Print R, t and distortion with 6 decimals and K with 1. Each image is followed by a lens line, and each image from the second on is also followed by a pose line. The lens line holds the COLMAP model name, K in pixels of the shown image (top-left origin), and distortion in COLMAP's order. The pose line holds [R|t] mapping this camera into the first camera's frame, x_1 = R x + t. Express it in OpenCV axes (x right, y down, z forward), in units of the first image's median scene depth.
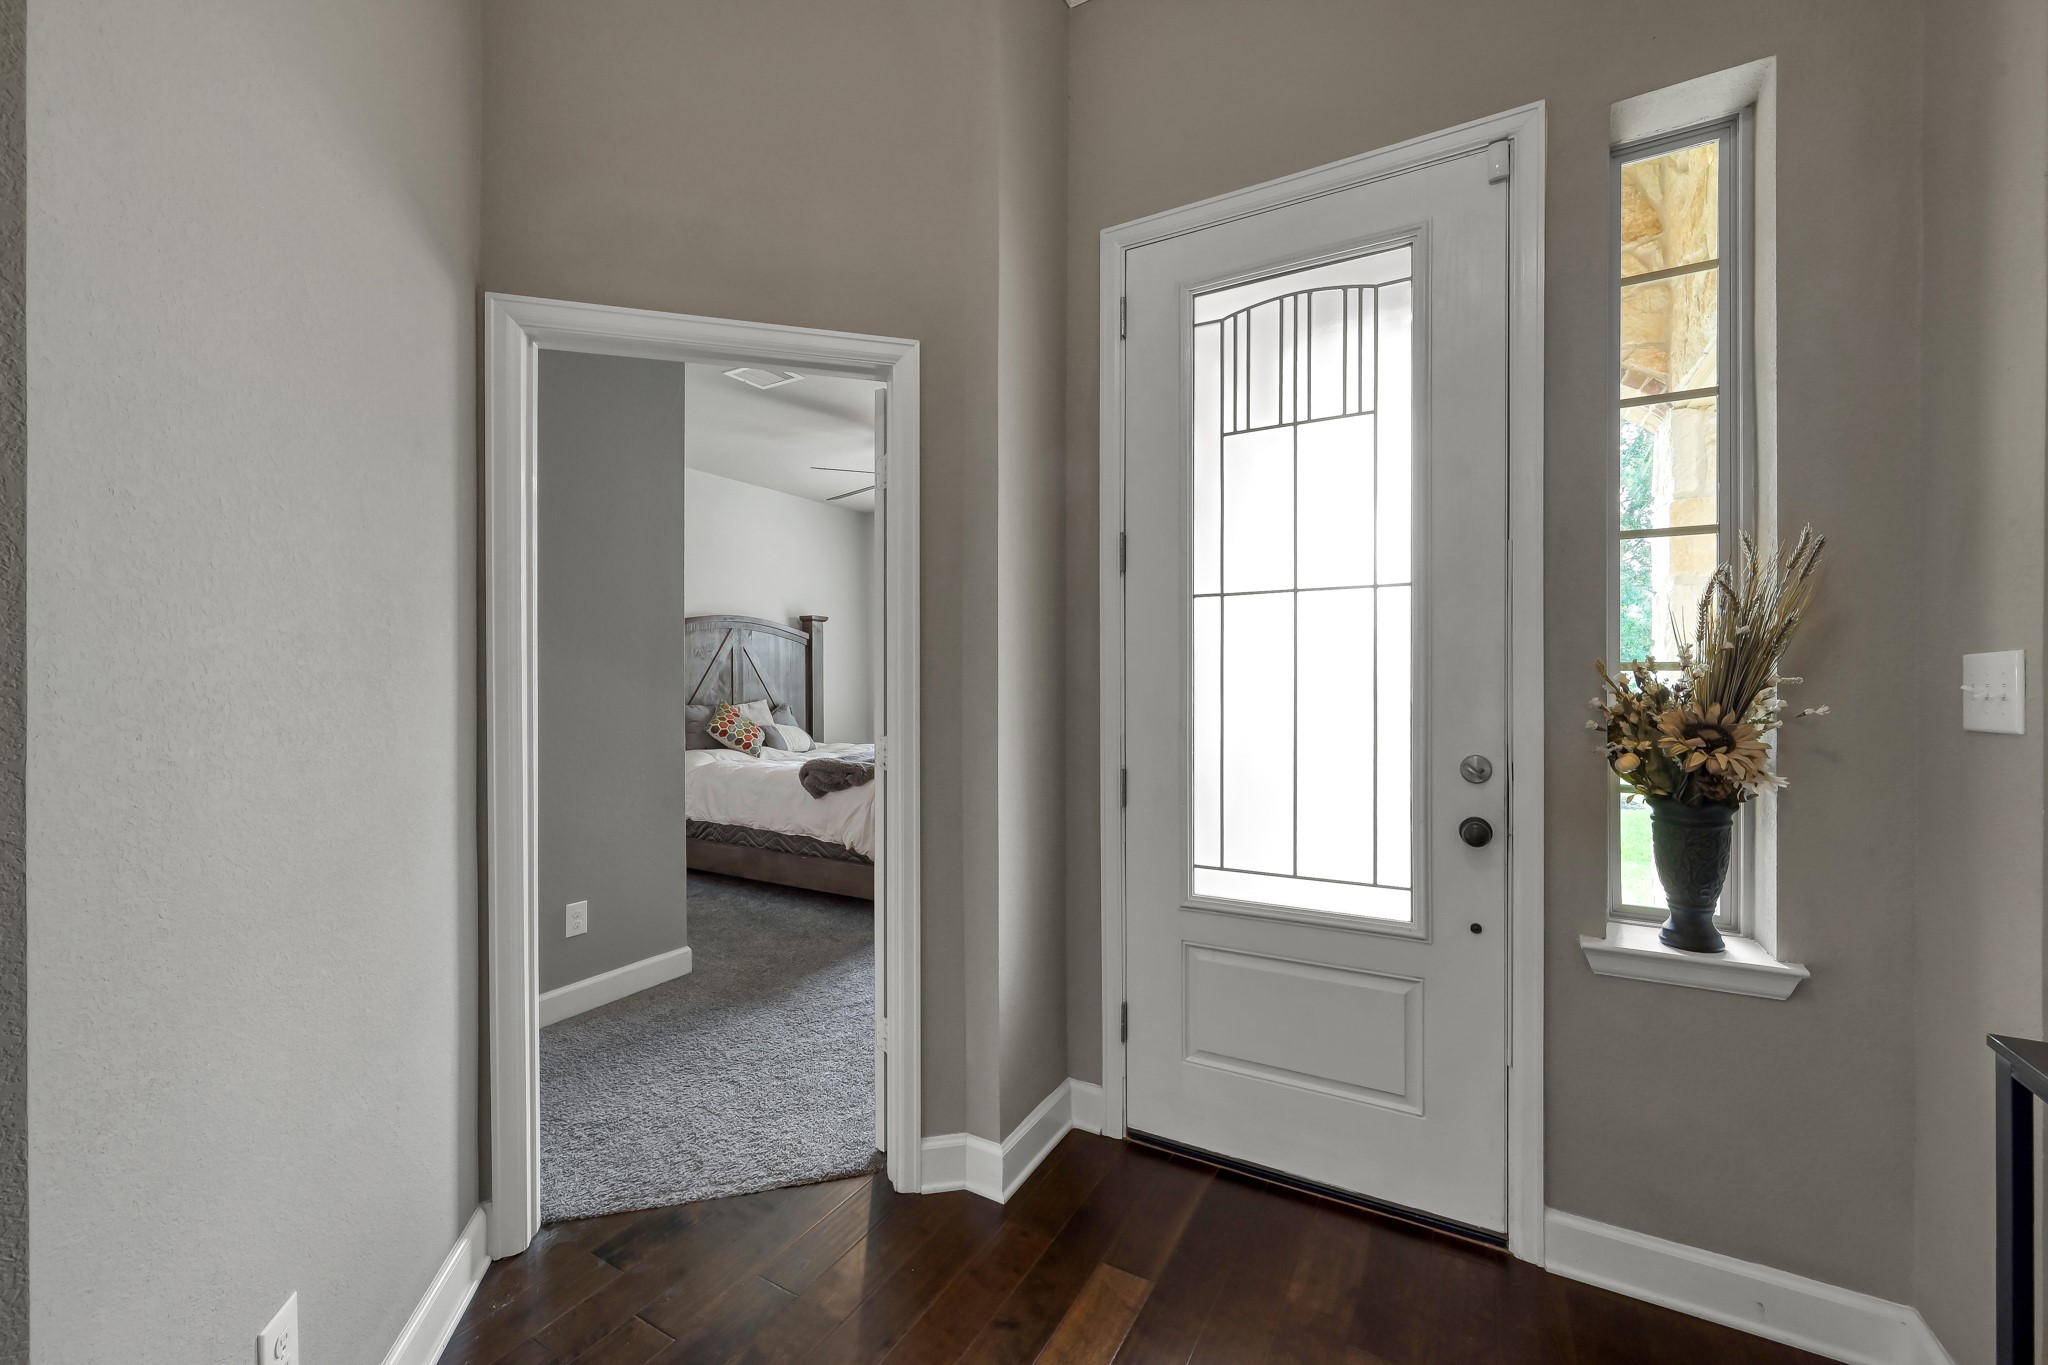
lens RADIAL K [[807.0, 0, 1035.3], [0, 807.0, 685.5], [0, 0, 1]] dist [0.001263, 0.000193]
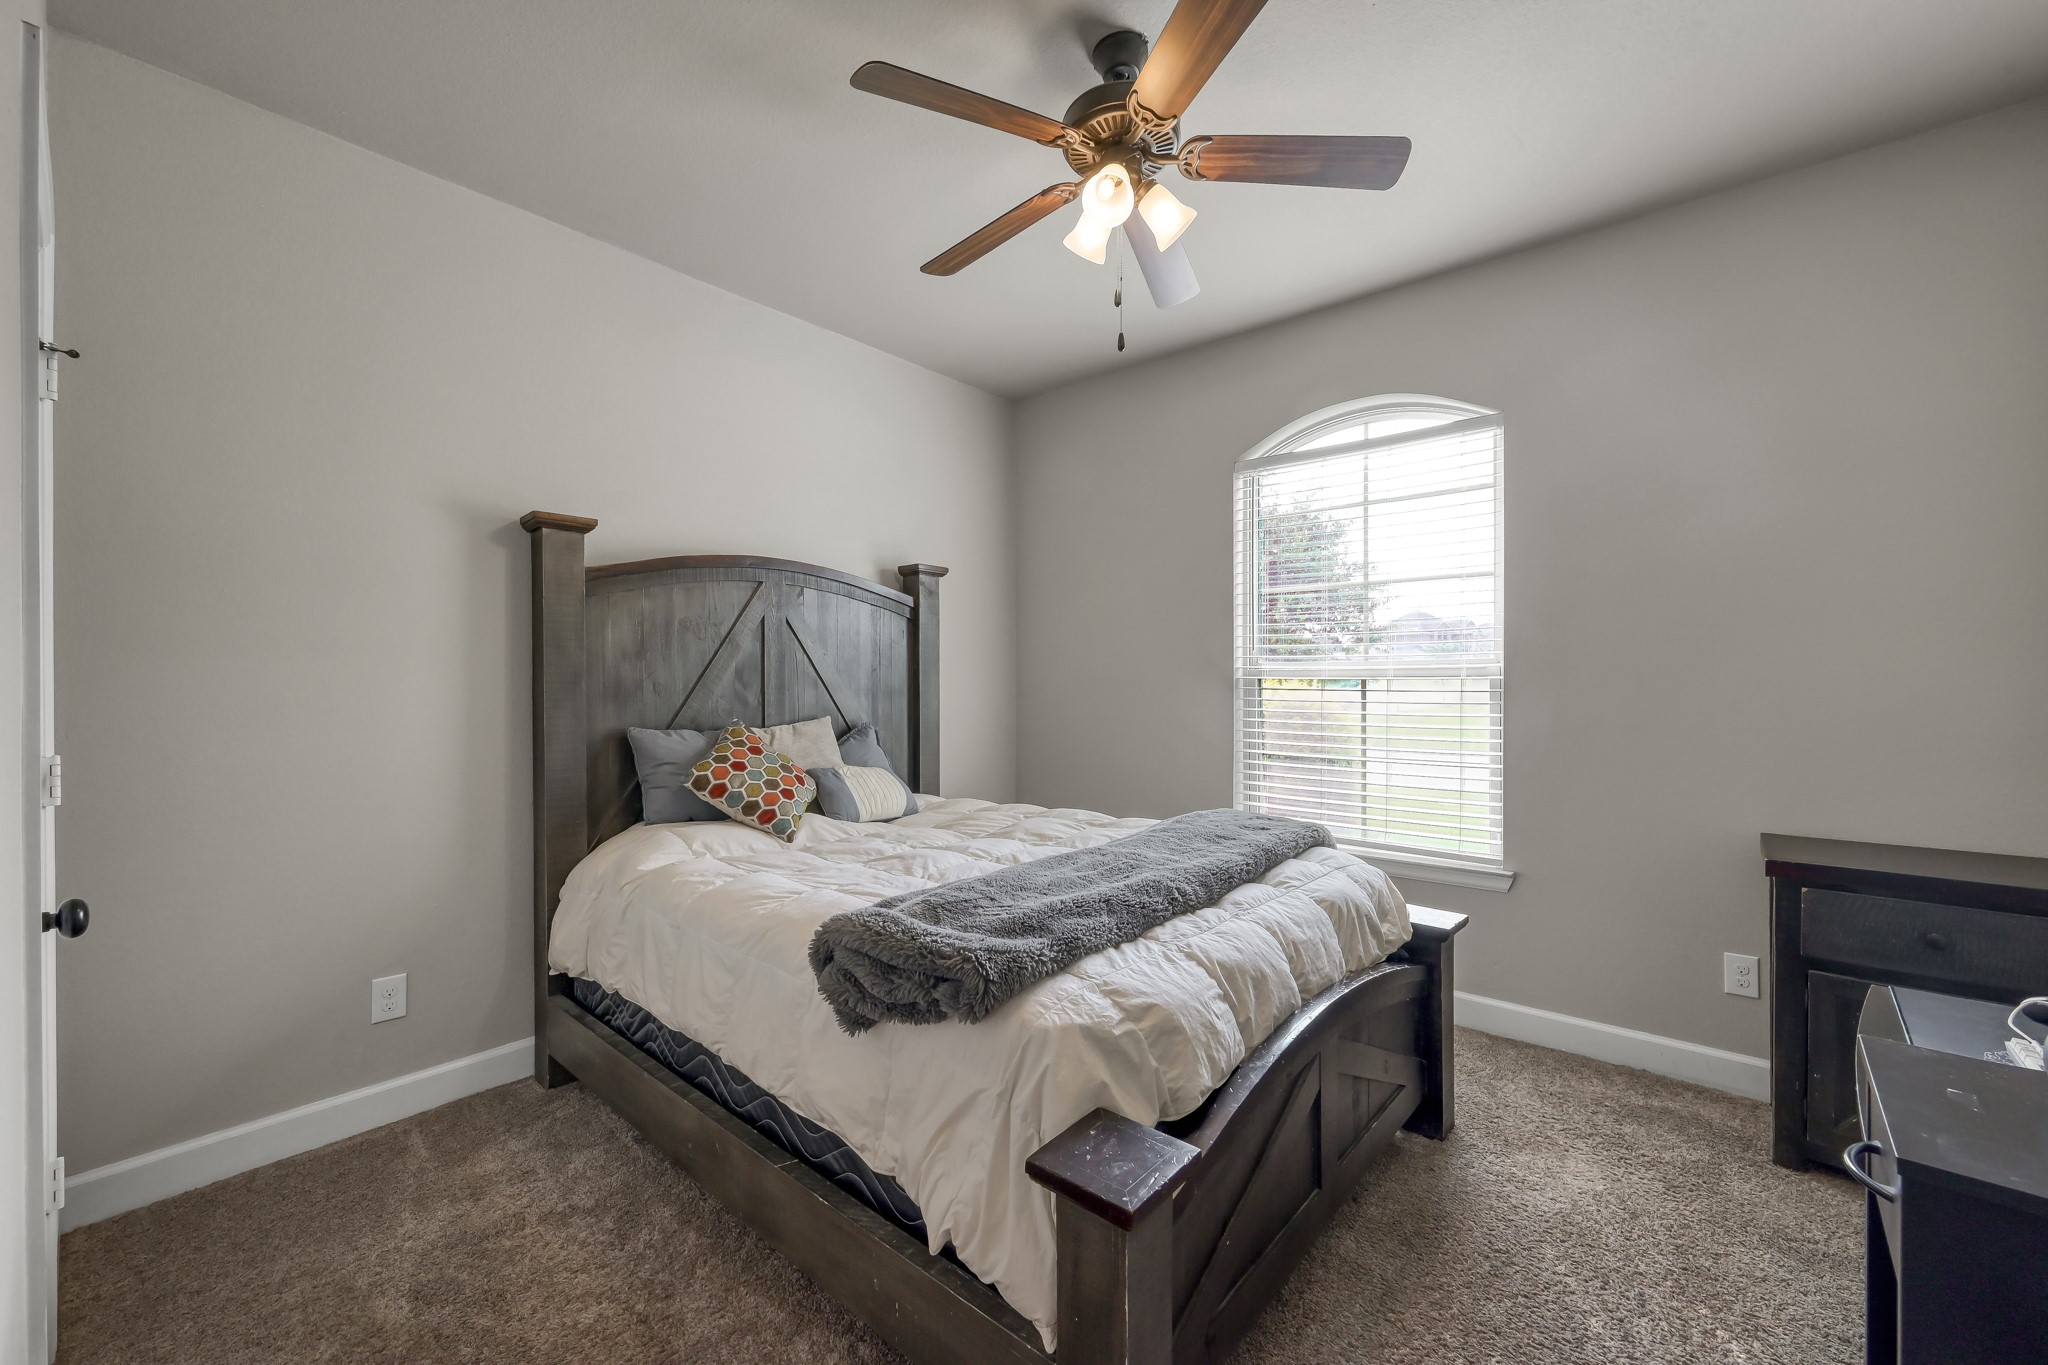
lens RADIAL K [[807.0, 0, 1035.3], [0, 807.0, 685.5], [0, 0, 1]] dist [0.001263, 0.000193]
pose [[0.981738, 0.004172, -0.190194, -0.101418], [-0.004594, 0.999988, -0.001778, -0.003021], [0.190185, 0.002619, 0.981745, 0.515932]]
